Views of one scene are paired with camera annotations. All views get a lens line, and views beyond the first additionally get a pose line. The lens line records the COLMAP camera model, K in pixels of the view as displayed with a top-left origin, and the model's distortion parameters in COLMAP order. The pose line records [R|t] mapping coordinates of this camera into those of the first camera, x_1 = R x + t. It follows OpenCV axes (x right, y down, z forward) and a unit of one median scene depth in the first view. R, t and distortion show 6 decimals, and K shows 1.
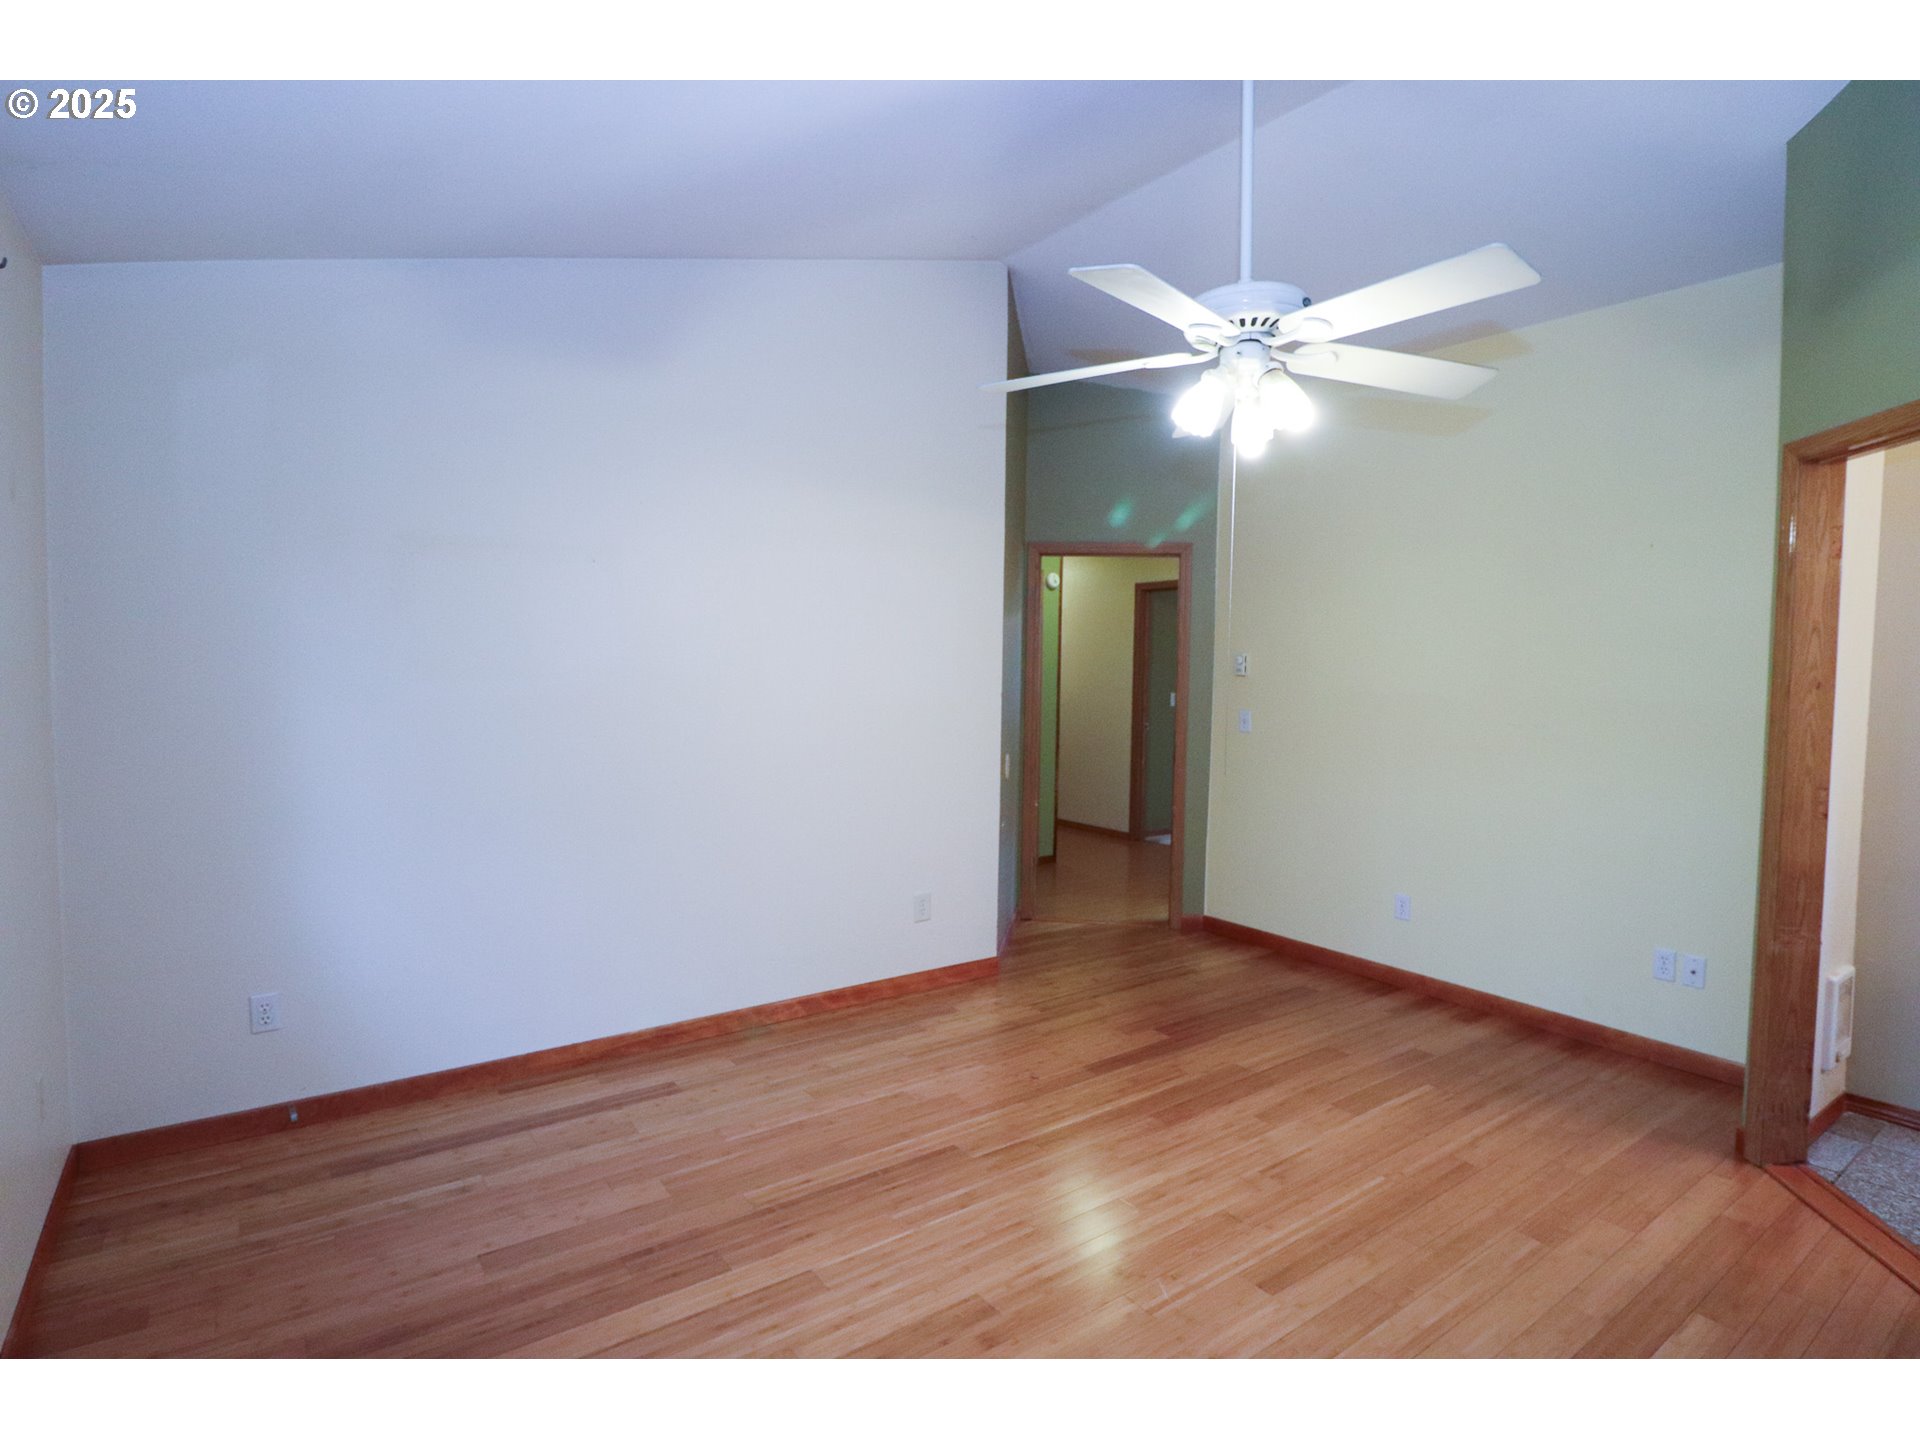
lens RADIAL K [[977.3, 0, 956.4], [0, 977.3, 724.4], [0, 0, 1]] dist [-0.003724, -0.002935]
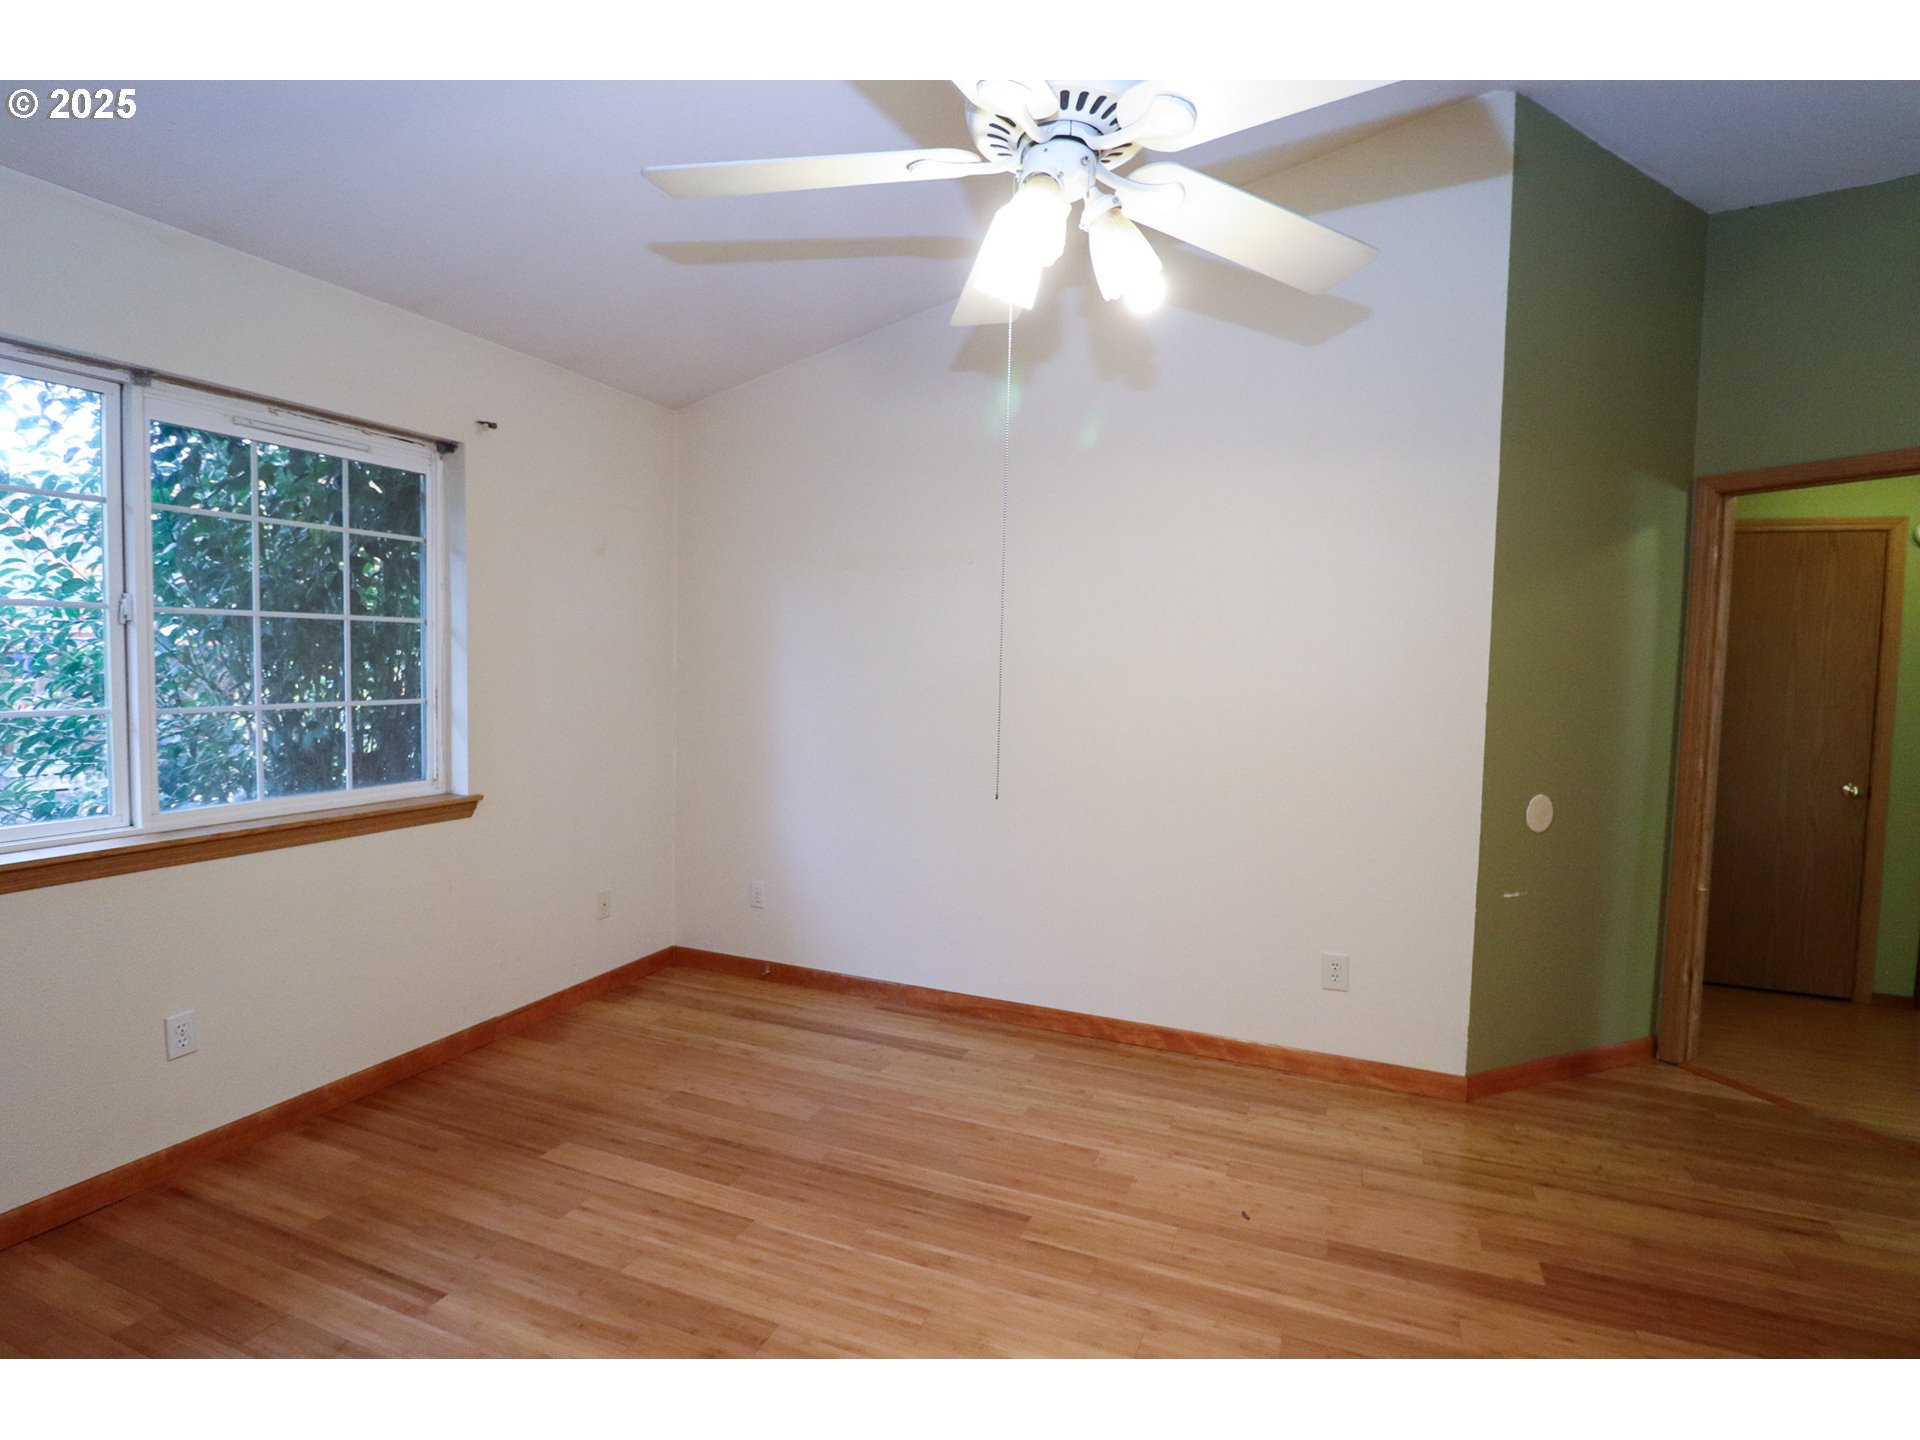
lens RADIAL K [[954.9, 0, 961.2], [0, 954.9, 716.5], [0, 0, 1]] dist [-0.003663, -0.003590]
pose [[0.536136, 0.050879, -0.842597, 0.600908], [-0.068784, 0.997496, 0.016465, -0.012139], [0.841324, 0.049130, 0.538293, 0.450100]]
